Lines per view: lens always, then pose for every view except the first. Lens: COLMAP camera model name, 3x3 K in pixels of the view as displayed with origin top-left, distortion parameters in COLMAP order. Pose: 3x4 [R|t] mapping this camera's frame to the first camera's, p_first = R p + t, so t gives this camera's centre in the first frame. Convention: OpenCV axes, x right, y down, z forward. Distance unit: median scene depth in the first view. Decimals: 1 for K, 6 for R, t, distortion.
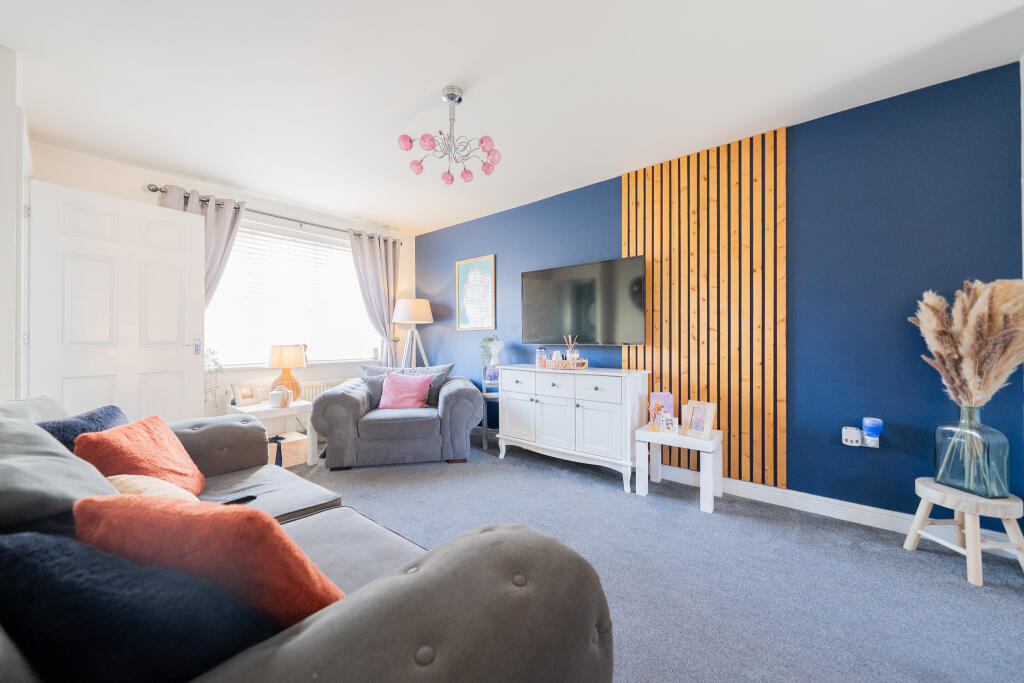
lens RADIAL K [[364.0, 0, 512.0], [0, 364.0, 341.5], [0, 0, 1]] dist [-0.001111, -0.000073]
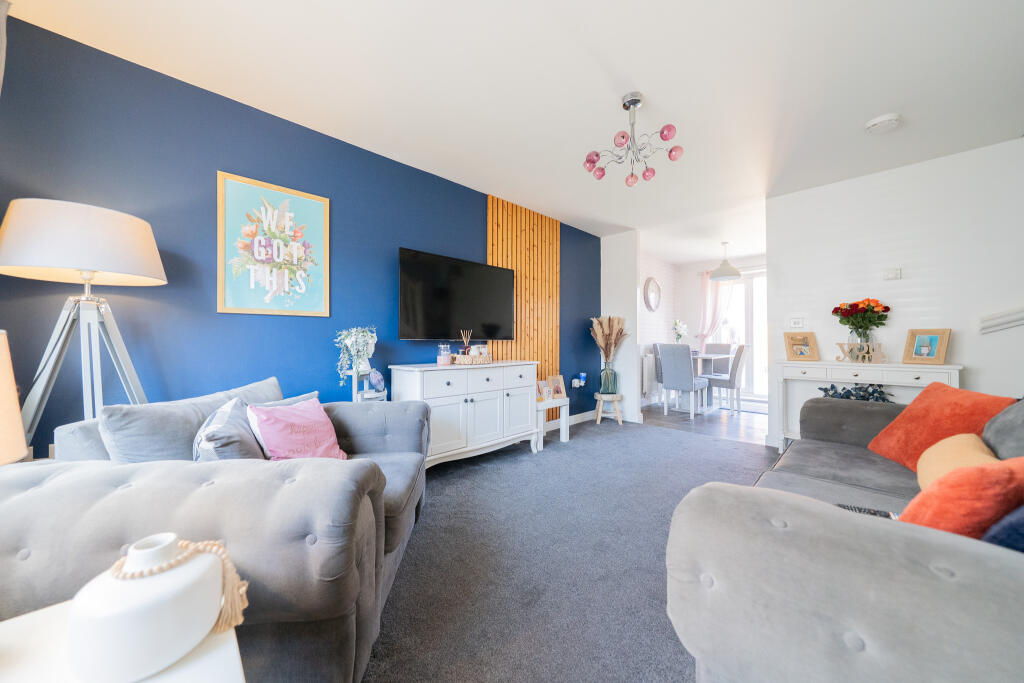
lens RADIAL K [[352.2, 0, 508.3], [0, 352.2, 334.8], [0, 0, 1]] dist [0.000164, -0.000039]
pose [[0.139840, 0.013863, 0.990077, -0.926937], [-0.005348, 0.999898, -0.013245, 0.008622], [-0.990160, -0.003443, 0.139900, 0.897682]]
